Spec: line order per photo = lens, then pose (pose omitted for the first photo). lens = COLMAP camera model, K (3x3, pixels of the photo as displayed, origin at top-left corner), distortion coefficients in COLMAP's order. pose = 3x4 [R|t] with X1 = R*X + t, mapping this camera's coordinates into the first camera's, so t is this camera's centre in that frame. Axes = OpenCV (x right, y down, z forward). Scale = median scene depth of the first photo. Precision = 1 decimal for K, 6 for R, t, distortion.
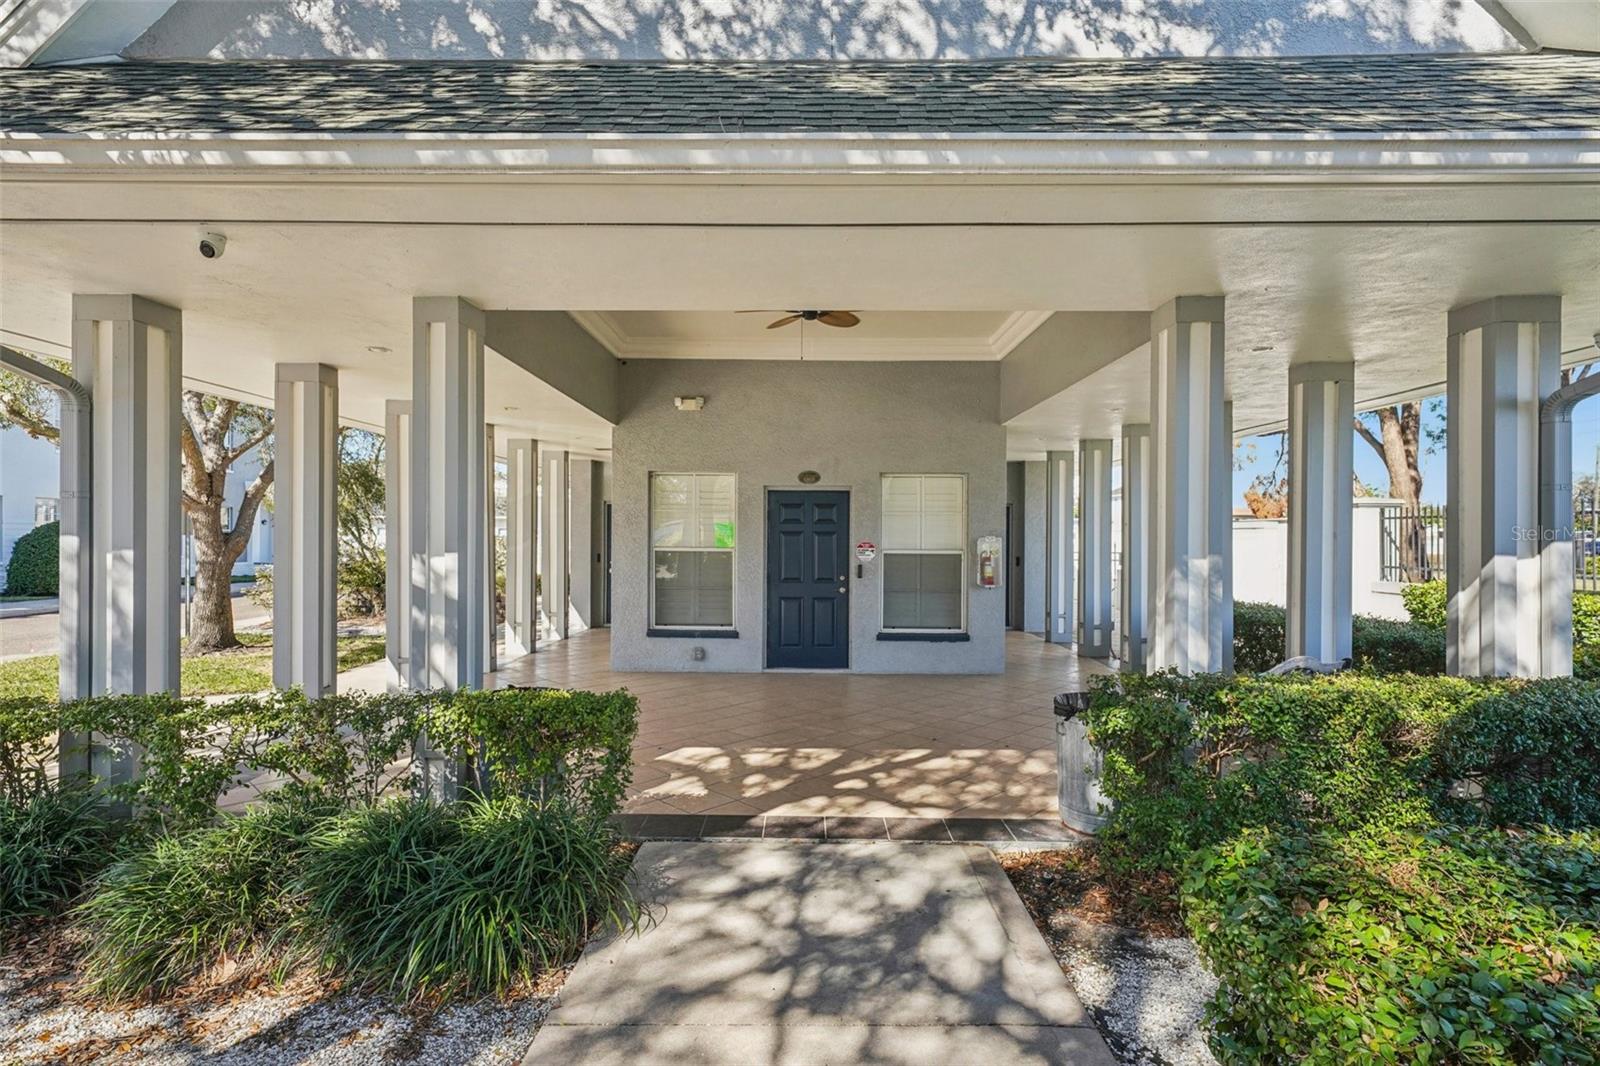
lens RADIAL K [[831.2, 0, 798.0], [0, 831.2, 591.1], [0, 0, 1]] dist [0.003042, 0.000557]
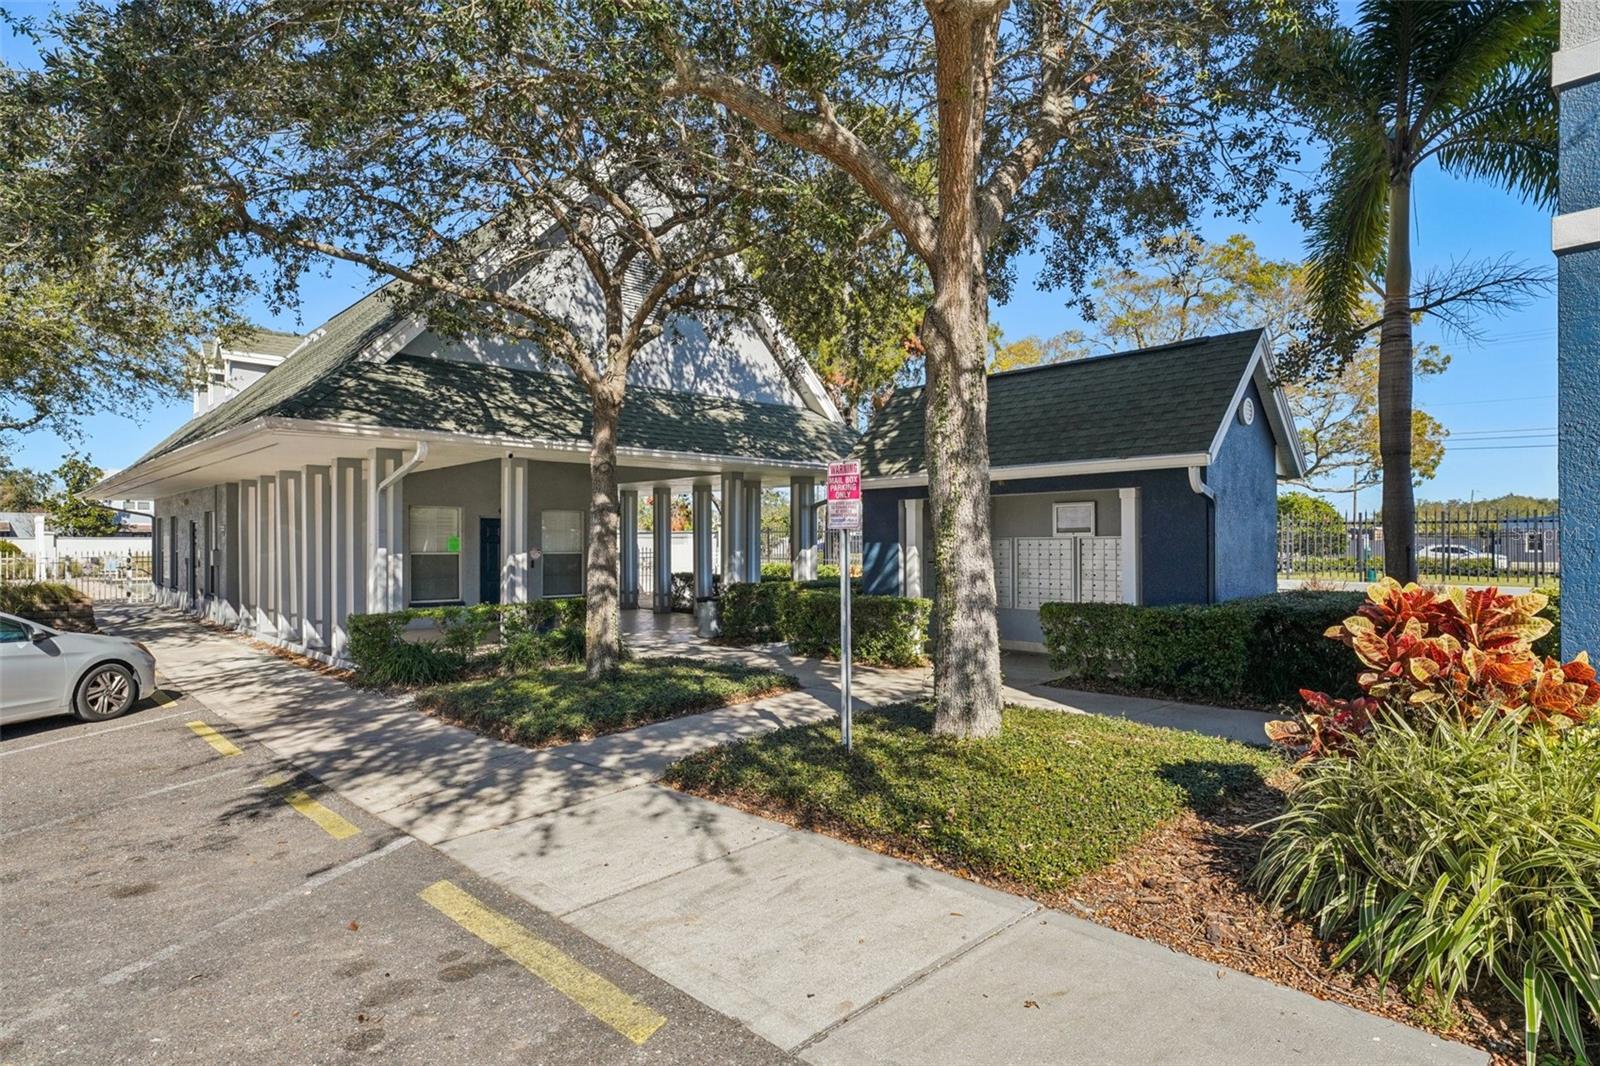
lens RADIAL K [[890.7, 0, 802.0], [0, 890.7, 571.7], [0, 0, 1]] dist [0.154805, -0.000065]
pose [[0.717349, -0.030237, 0.696058, -1.823062], [0.051562, 0.998622, -0.009758, 0.088465], [-0.694804, 0.042890, 0.717920, -1.695775]]
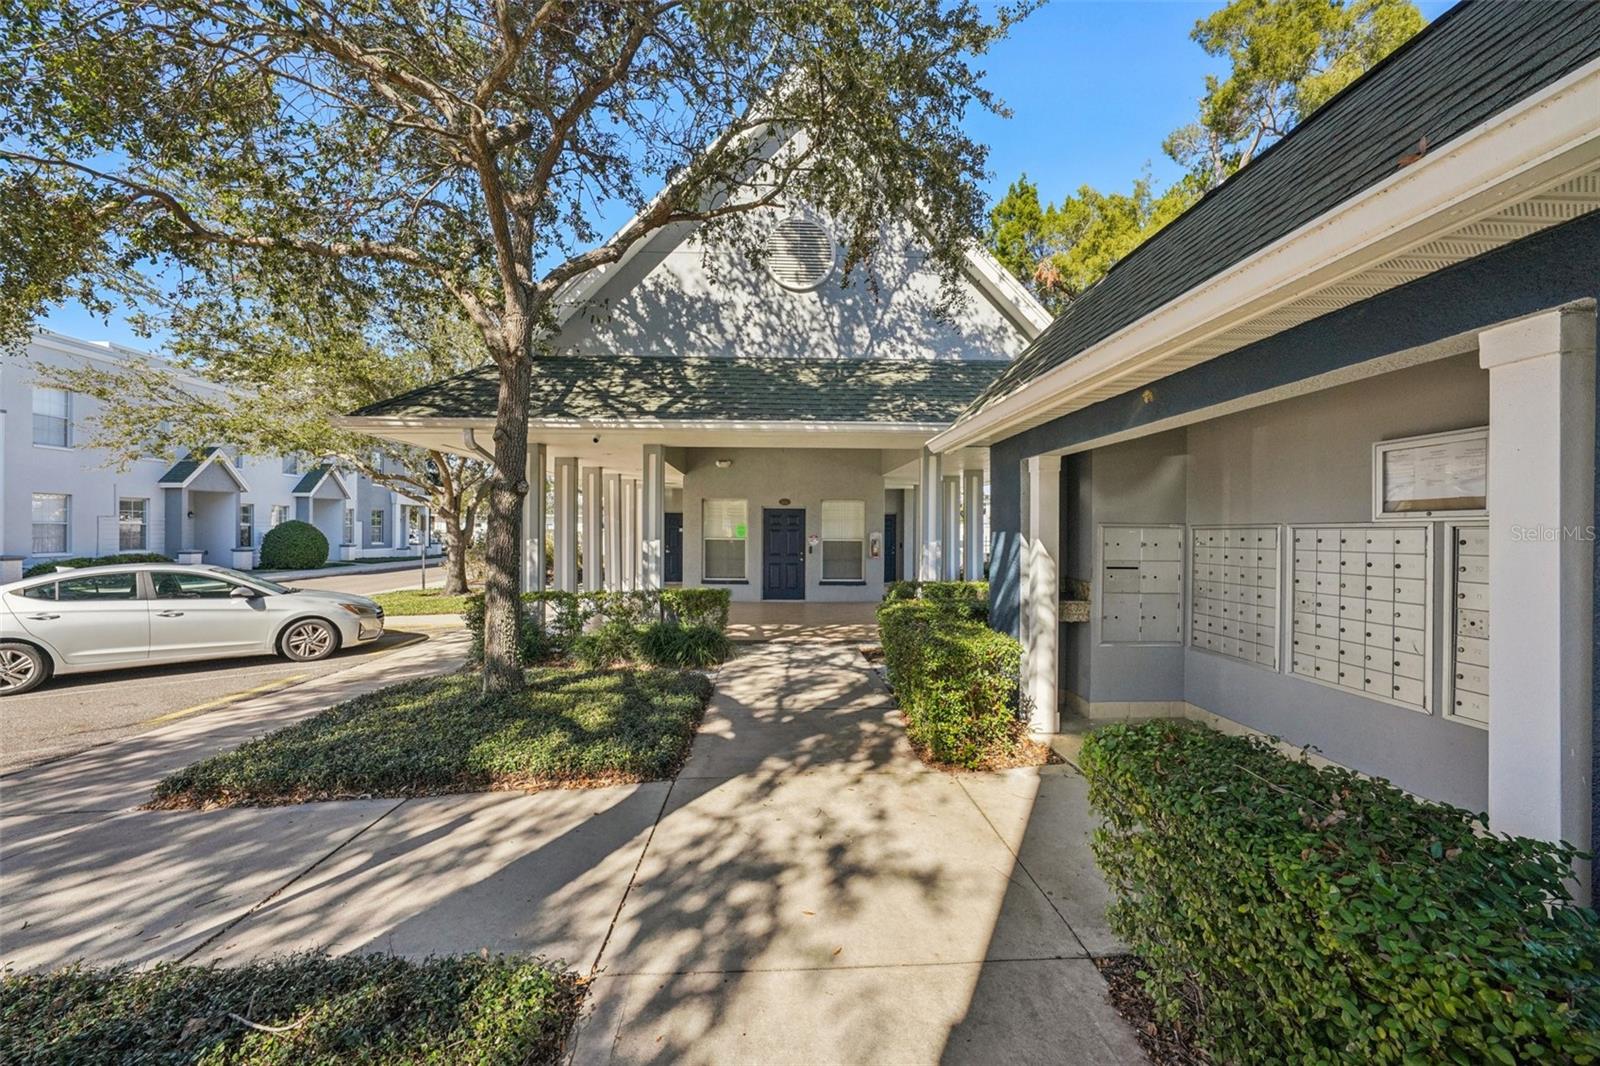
lens RADIAL K [[621.2, 0, 800.0], [0, 621.2, 533.0], [0, 0, 1]] dist [0.000147, -0.000002]
pose [[0.998553, 0.001318, 0.053767, -0.062893], [0.001981, 0.998120, -0.061265, 0.054058], [-0.053747, 0.061283, 0.996672, -0.977671]]
